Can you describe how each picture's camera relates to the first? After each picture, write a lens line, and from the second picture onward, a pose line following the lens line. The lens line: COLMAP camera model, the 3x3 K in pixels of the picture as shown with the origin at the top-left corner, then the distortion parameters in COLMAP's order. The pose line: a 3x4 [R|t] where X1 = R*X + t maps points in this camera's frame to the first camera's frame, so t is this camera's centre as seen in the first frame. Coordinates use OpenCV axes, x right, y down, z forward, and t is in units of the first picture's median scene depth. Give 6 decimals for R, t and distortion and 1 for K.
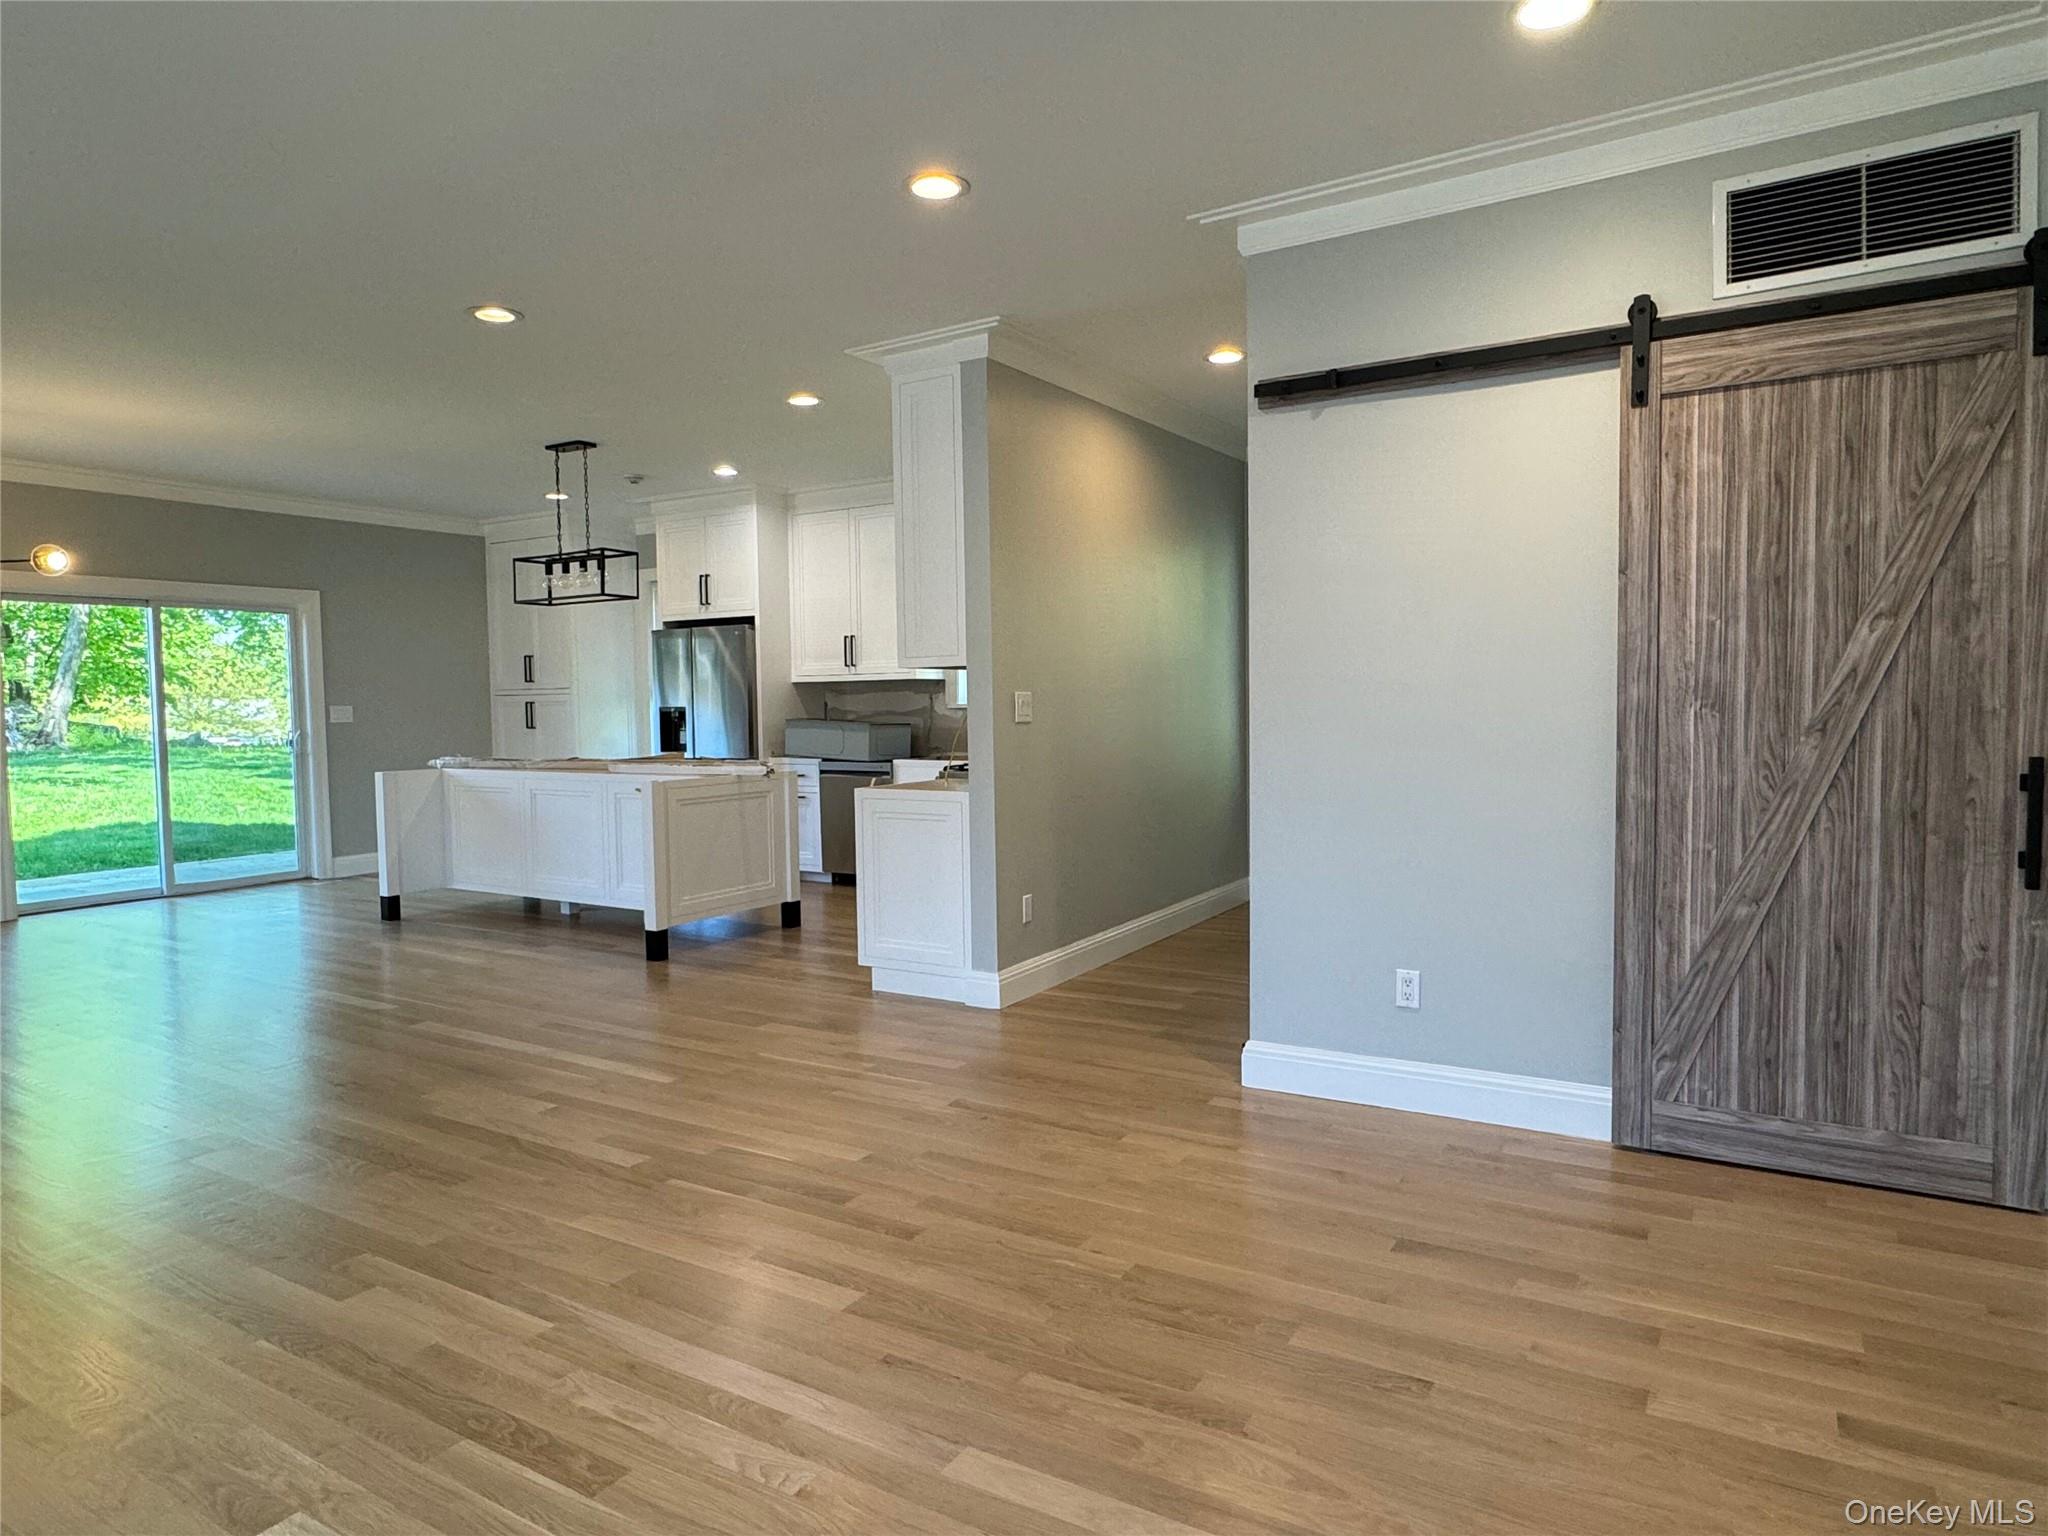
lens RADIAL K [[1210.0, 0, 1024.0], [0, 1210.0, 768.0], [0, 0, 1]] dist [-0.004657, 0.000262]
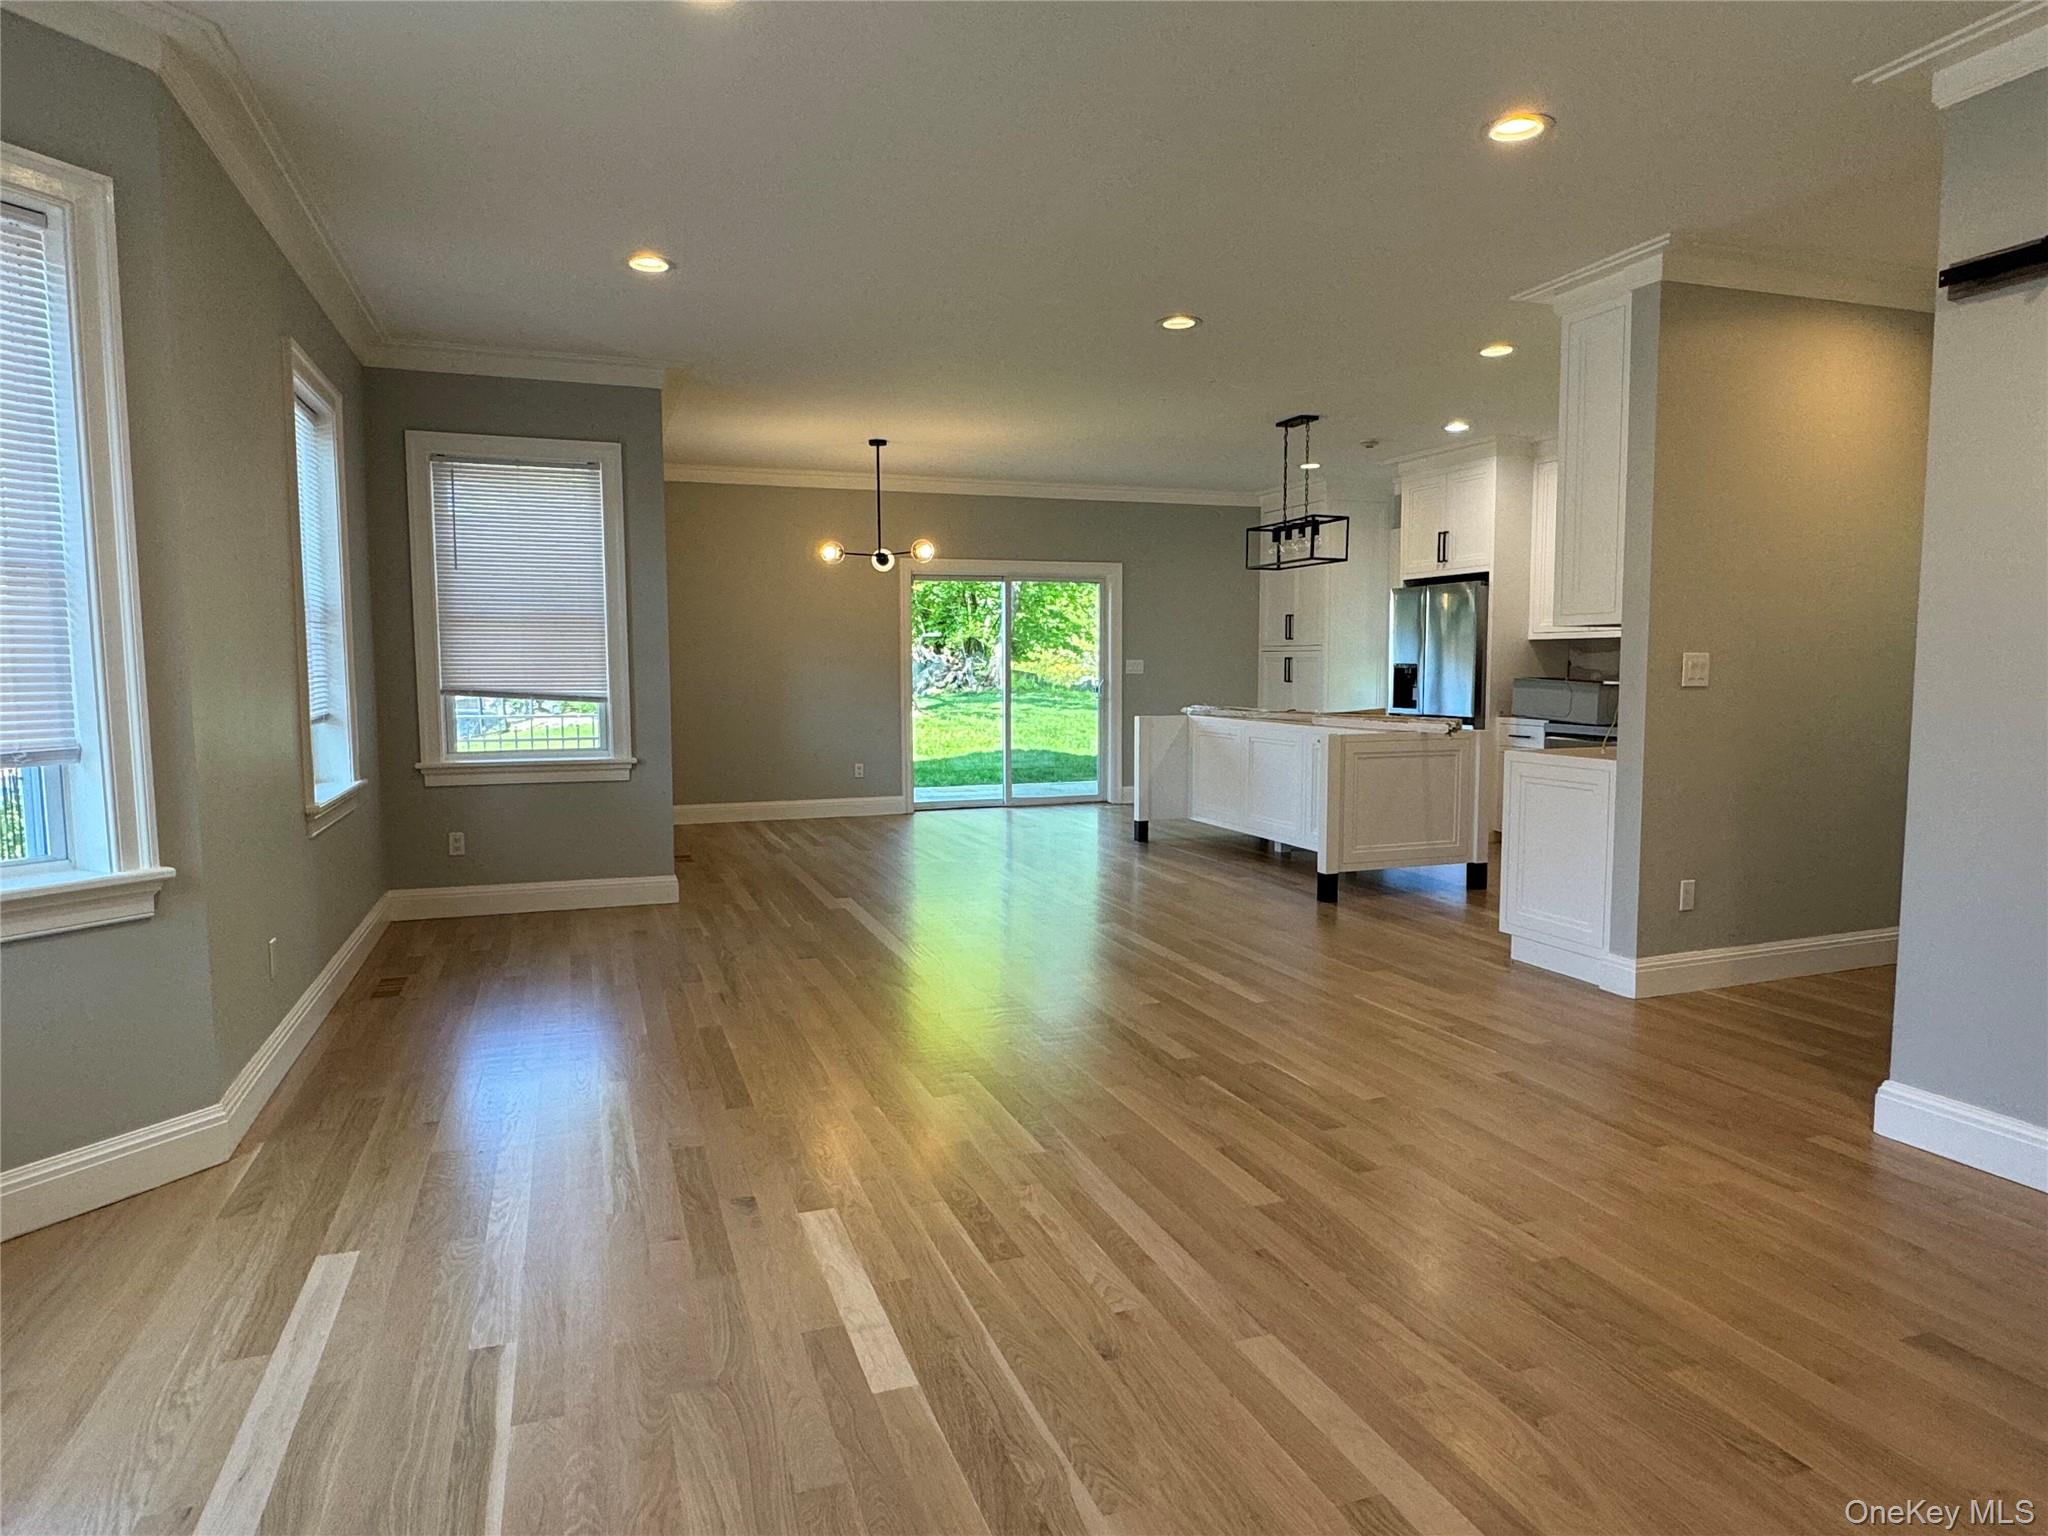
lens RADIAL K [[1210.0, 0, 1024.0], [0, 1210.0, 768.0], [0, 0, 1]] dist [-0.004657, 0.000262]
pose [[0.783131, 0.064903, -0.618460, 0.141938], [-0.041958, 0.997787, 0.051581, -0.002881], [0.620439, -0.014445, 0.784121, -0.003749]]
